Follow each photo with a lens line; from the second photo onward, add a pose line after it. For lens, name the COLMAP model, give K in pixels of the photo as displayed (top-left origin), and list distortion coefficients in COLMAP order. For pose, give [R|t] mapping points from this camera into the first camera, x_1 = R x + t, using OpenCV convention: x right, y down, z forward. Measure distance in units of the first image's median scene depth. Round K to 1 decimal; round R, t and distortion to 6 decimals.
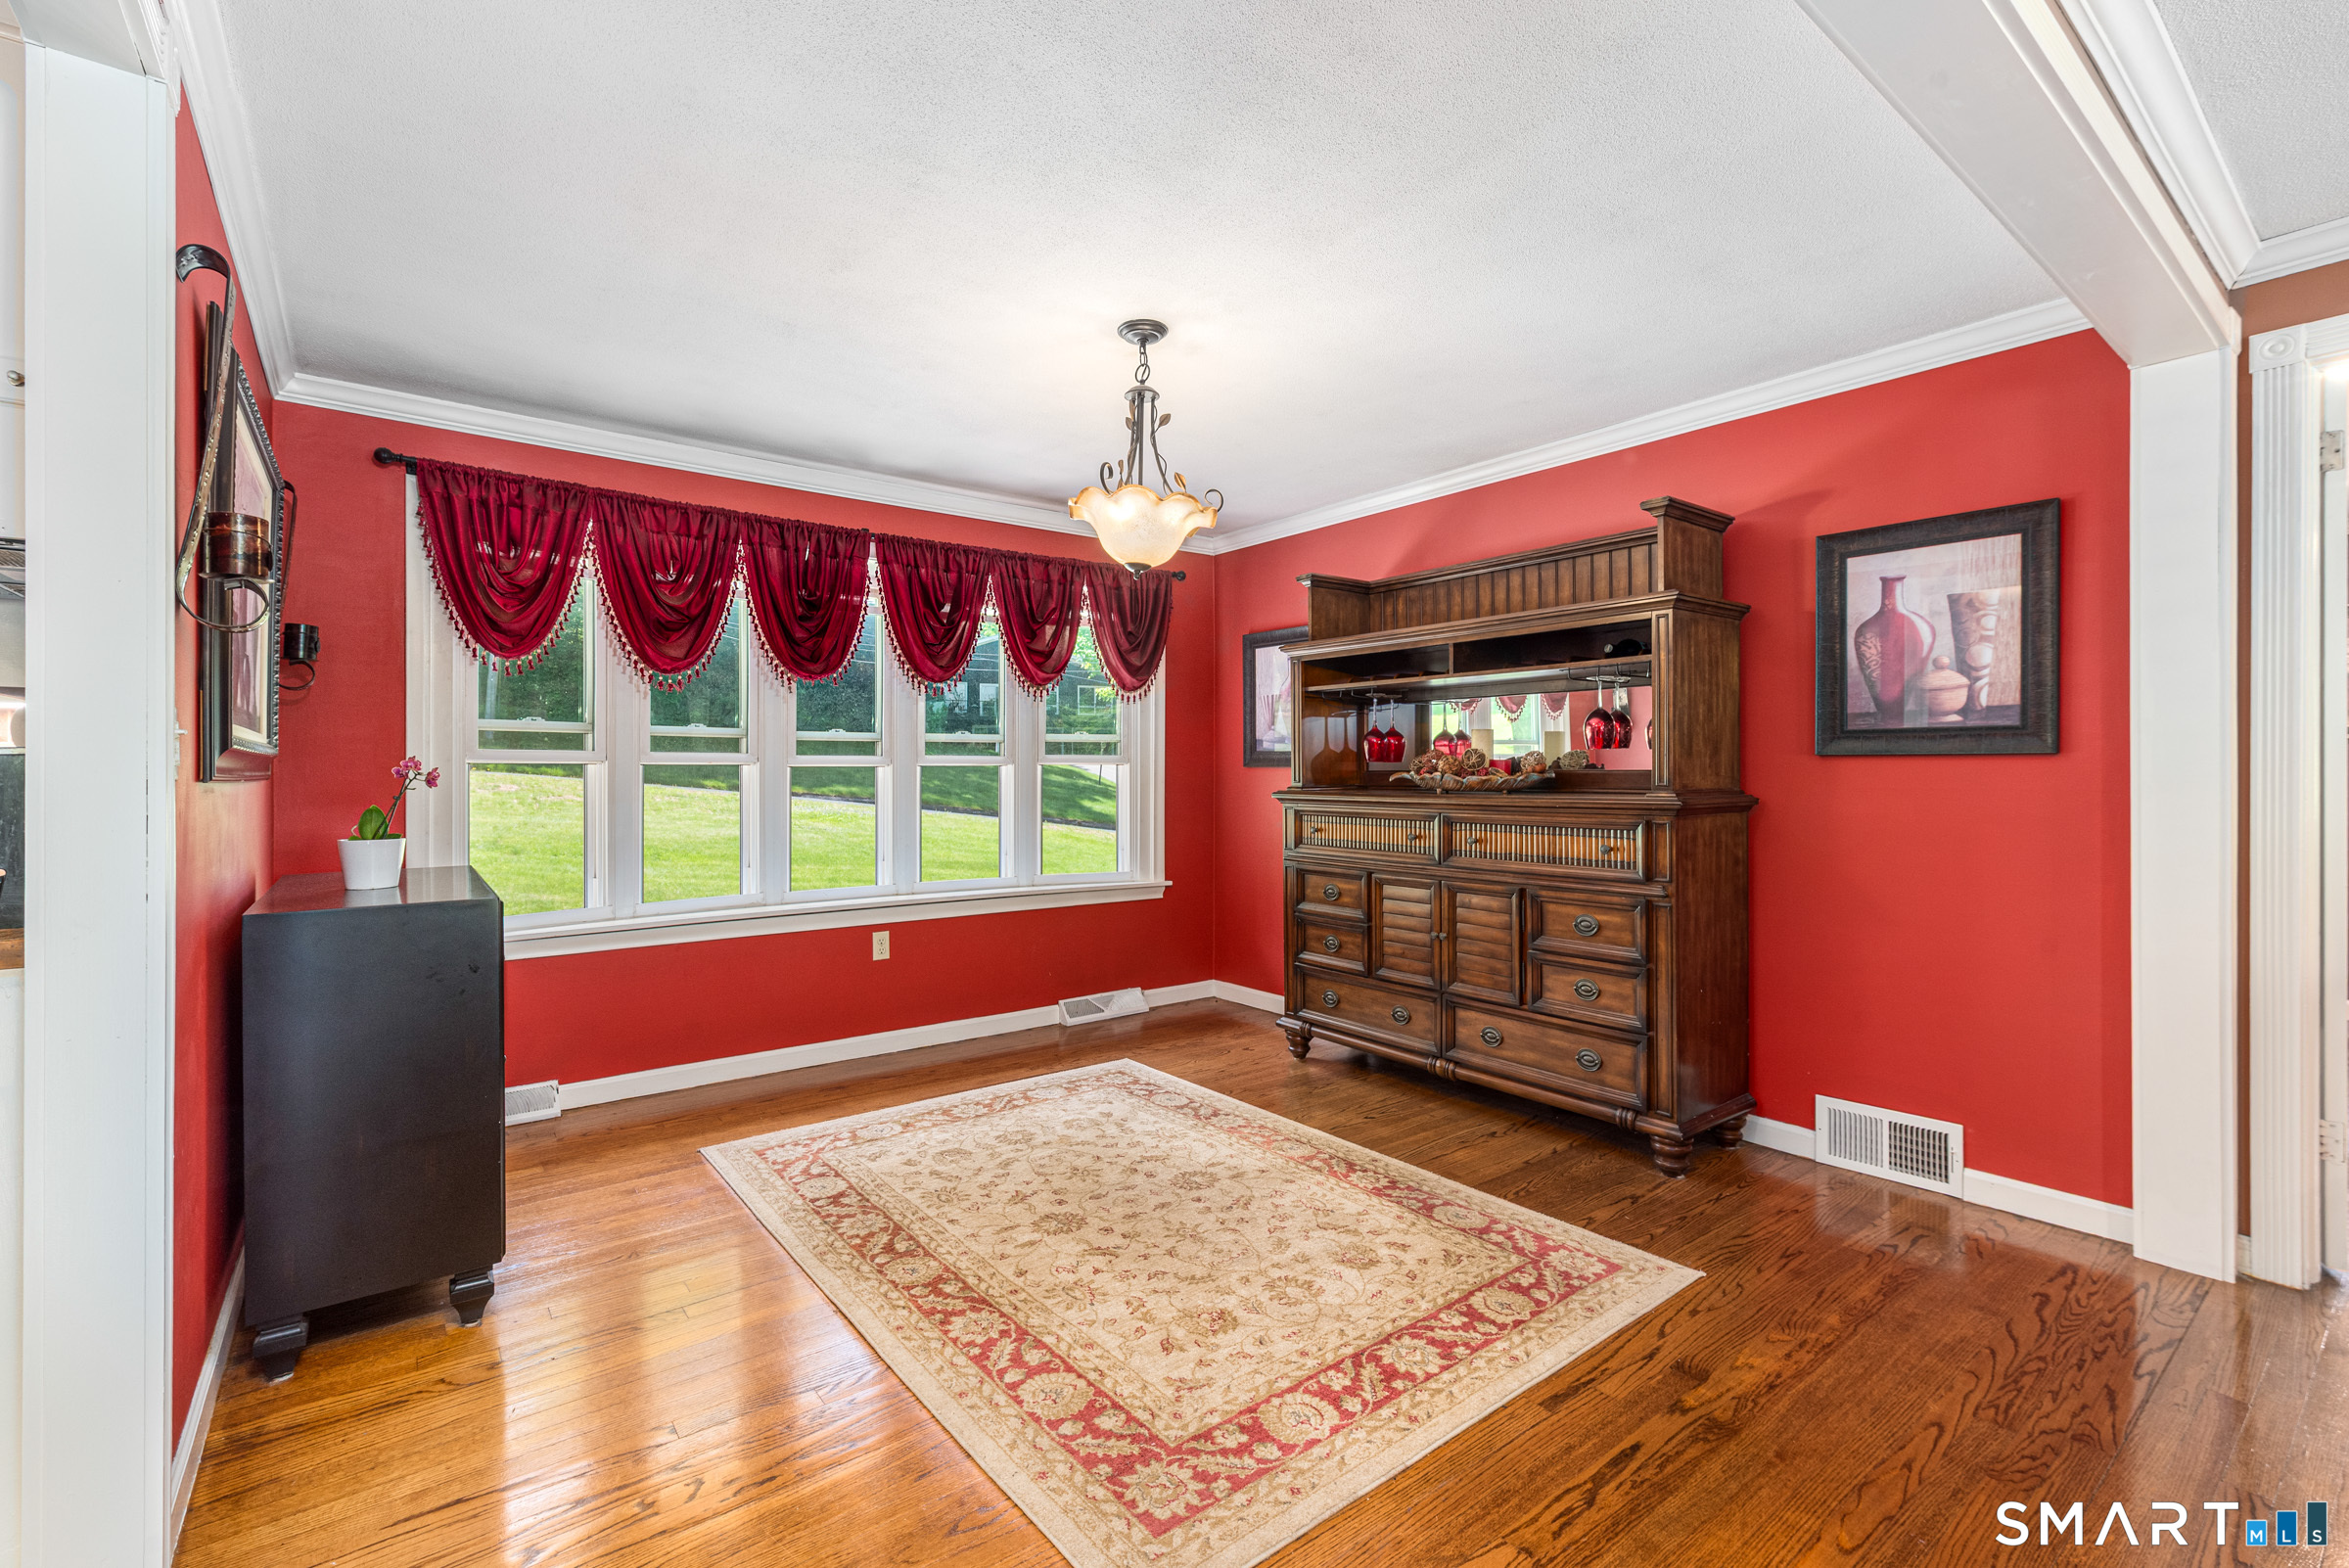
lens RADIAL K [[1023.4, 0, 1184.1], [0, 1023.4, 769.7], [0, 0, 1]] dist [0.000584, 0.000066]
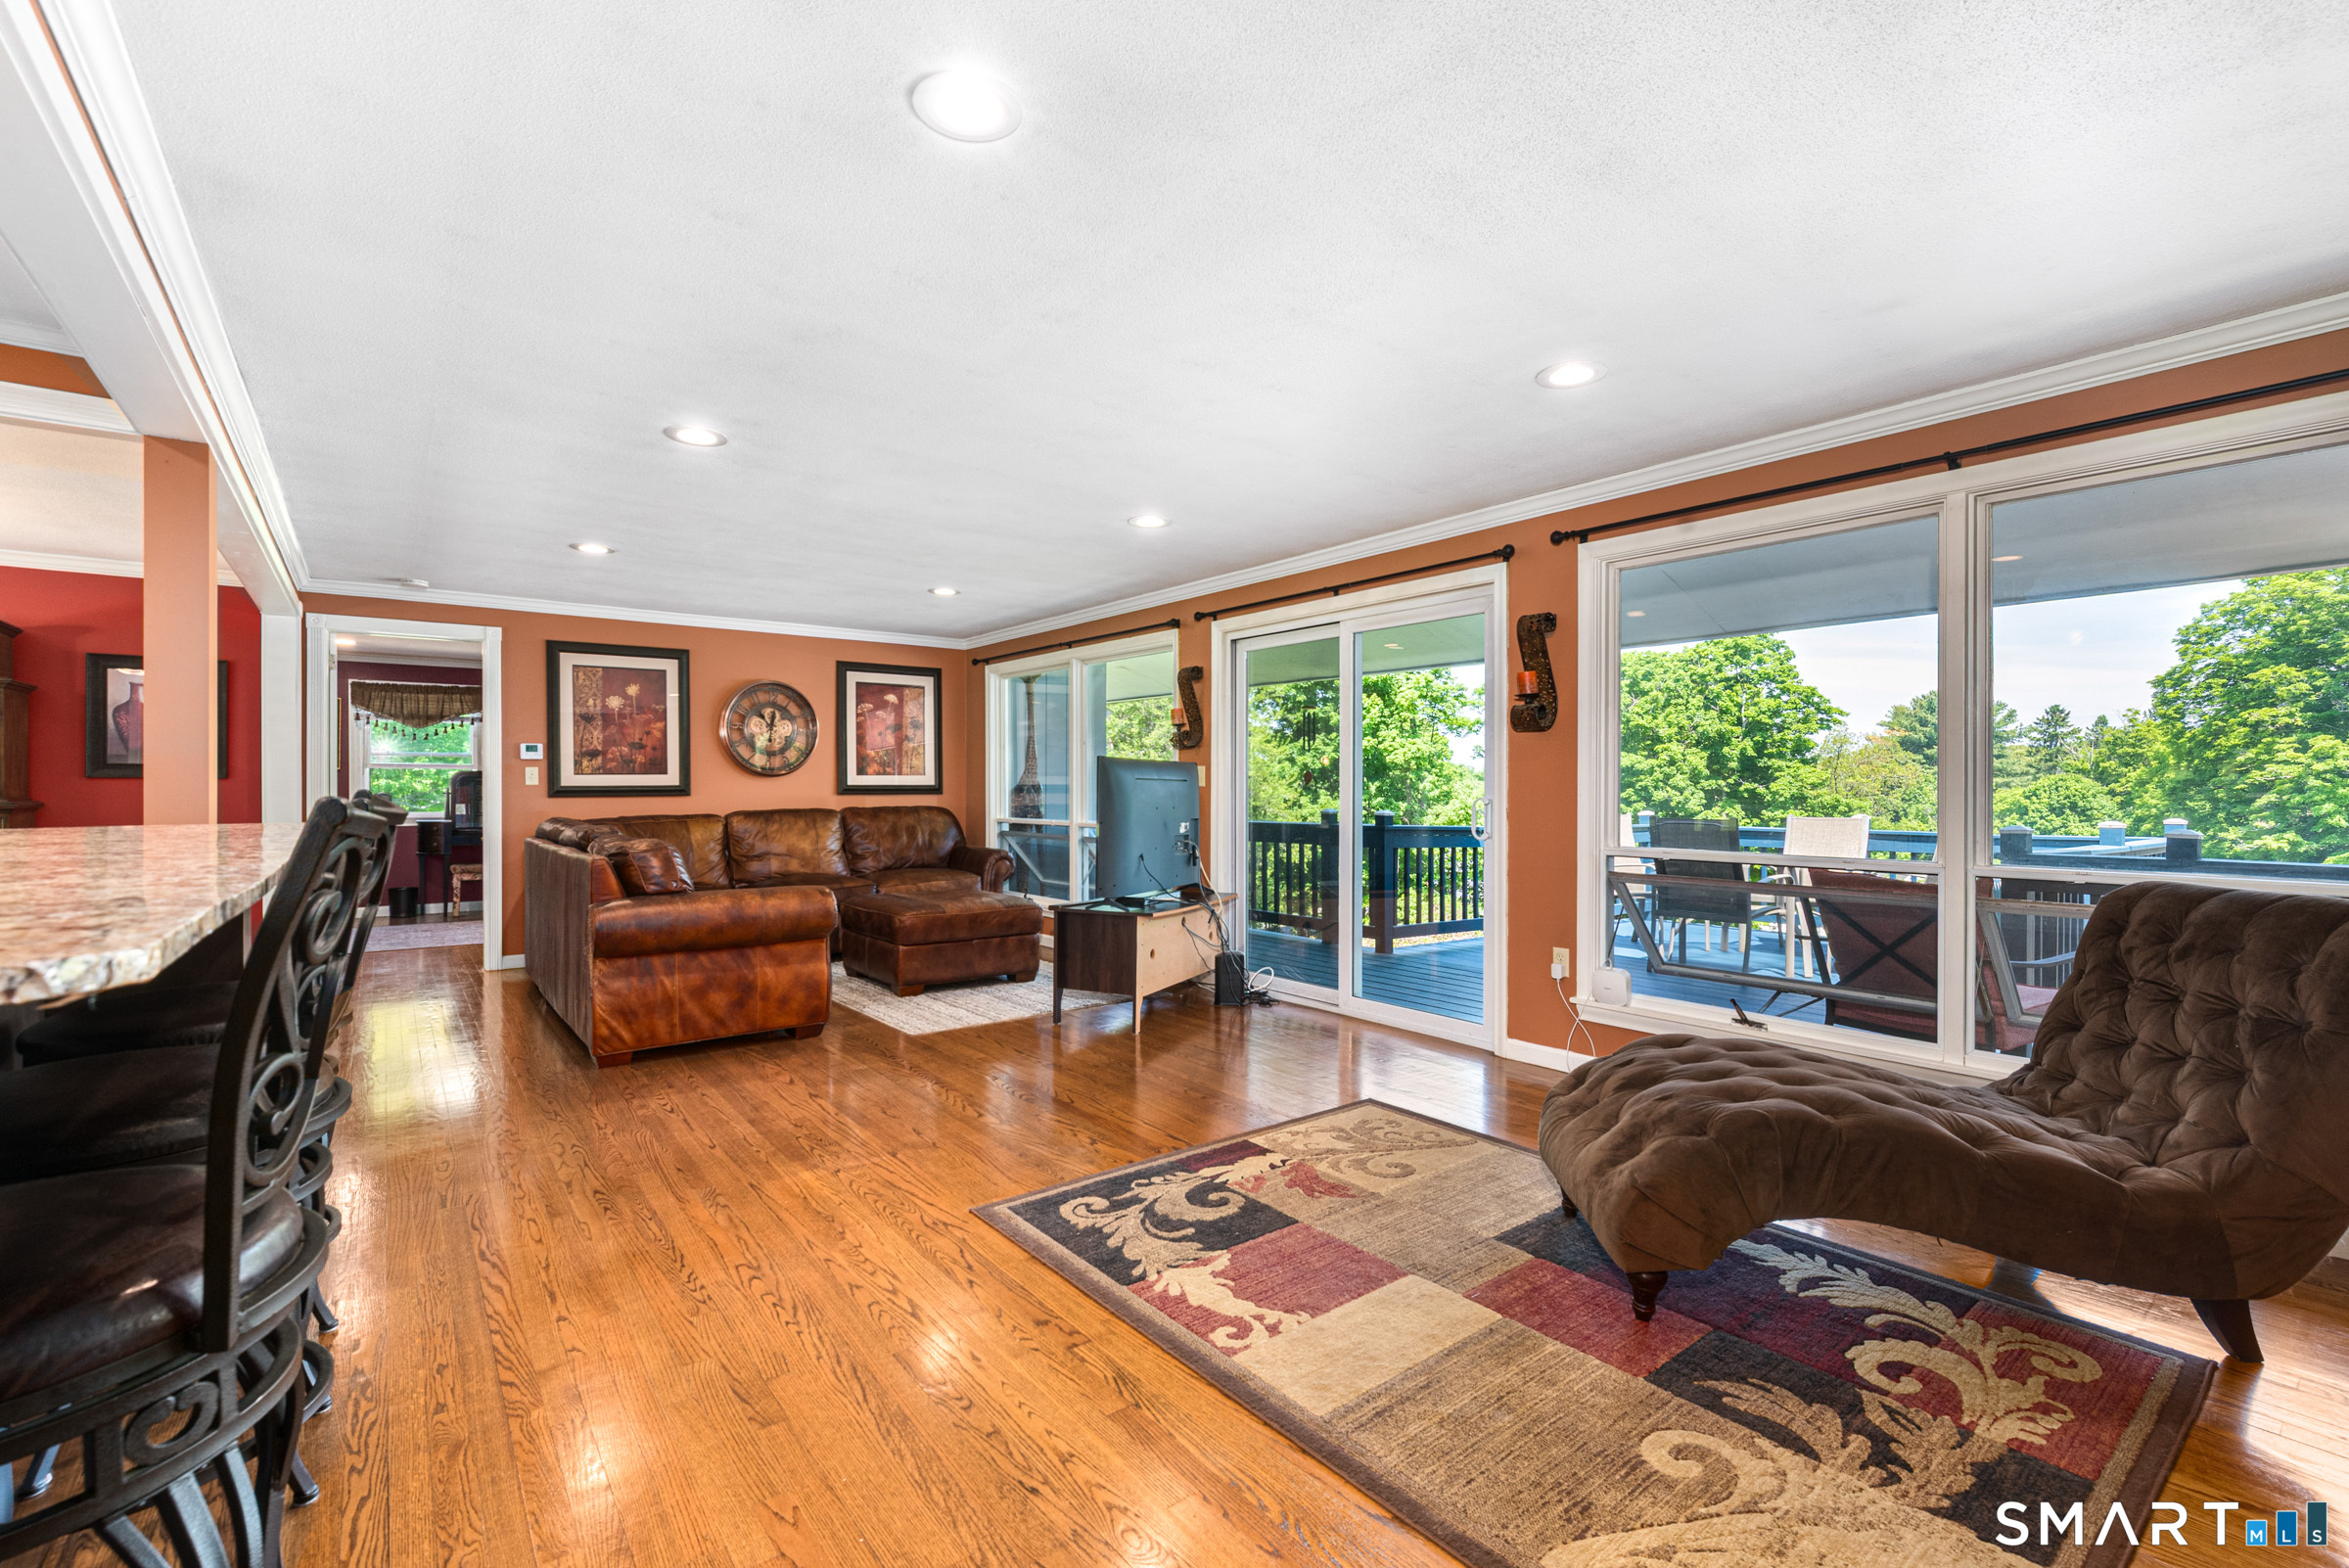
lens RADIAL K [[1023.4, 0, 1139.2], [0, 1023.4, 804.4], [0, 0, 1]] dist [0.000584, 0.000066]
pose [[0.027932, -0.014211, 0.999509, -1.137414], [-0.001561, 0.999897, 0.014260, 0.004804], [-0.999609, -0.001959, 0.027907, -0.891653]]
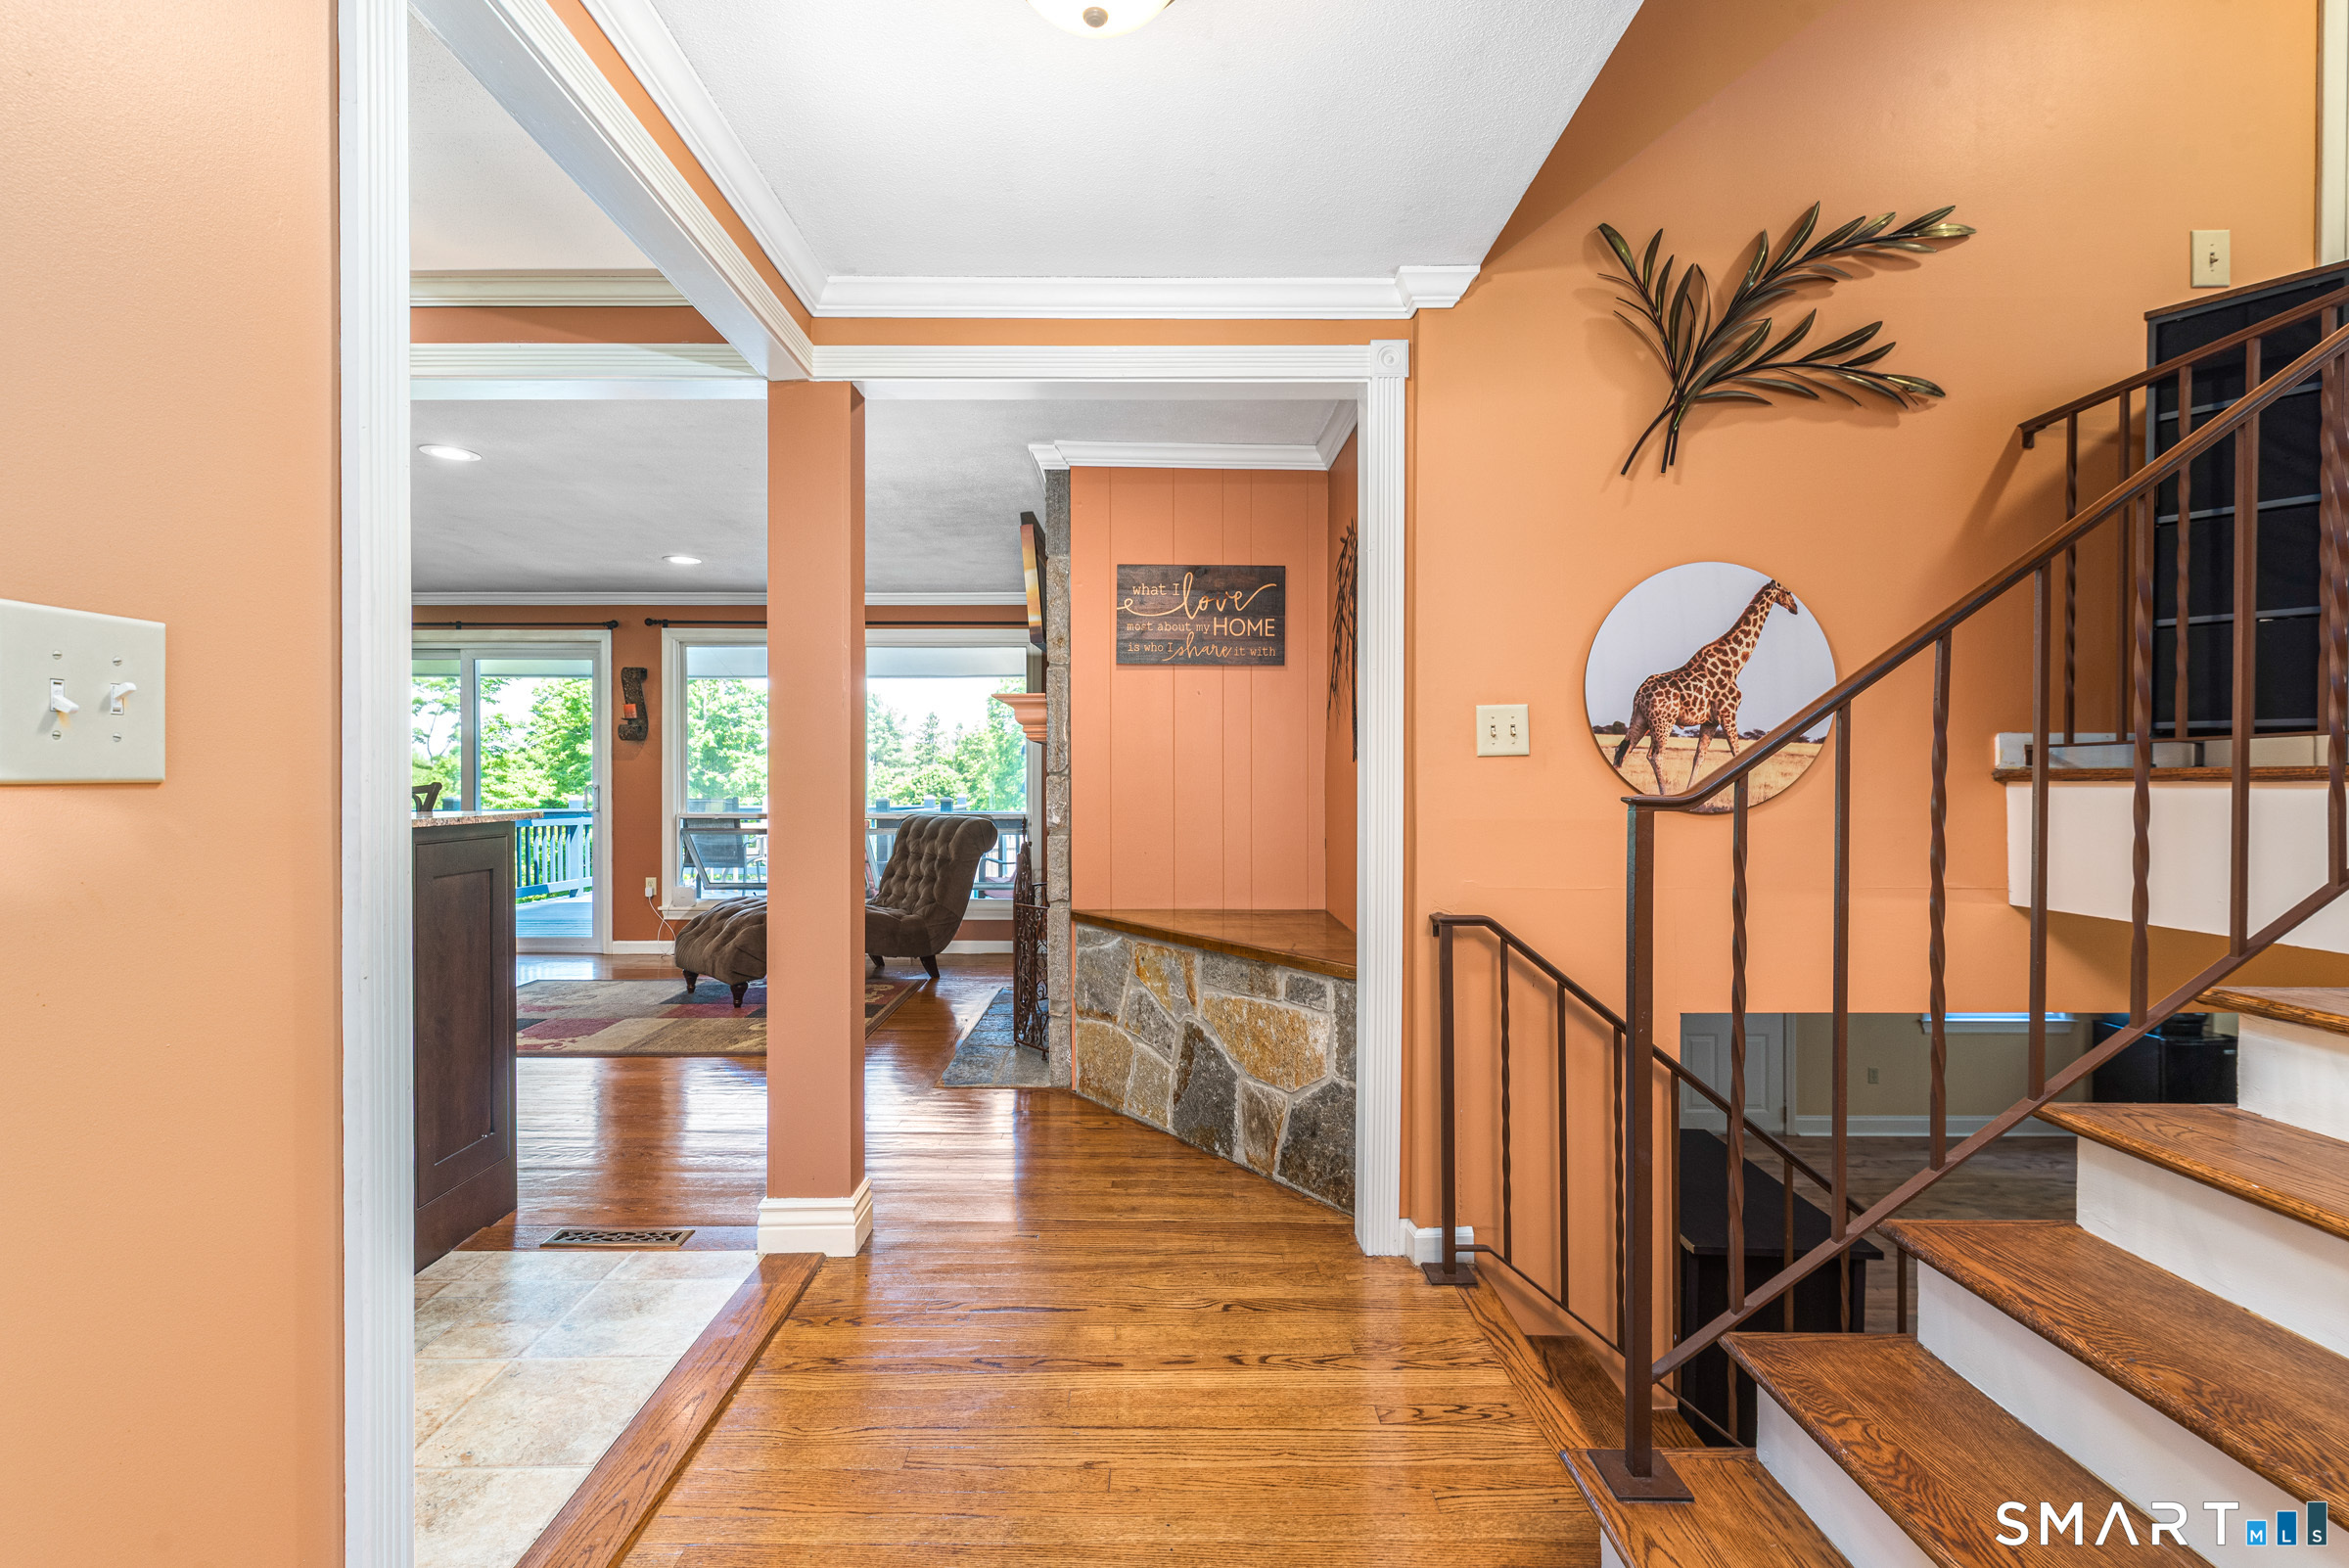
lens RADIAL K [[1063.9, 0, 1190.8], [0, 1063.9, 776.8], [0, 0, 1]] dist [0.007242, -0.000783]
pose [[-0.806537, 0.001331, 0.591182, -2.056619], [-0.000093, 0.999997, -0.002378, 0.006226], [-0.591184, -0.001973, -0.806535, -0.244669]]
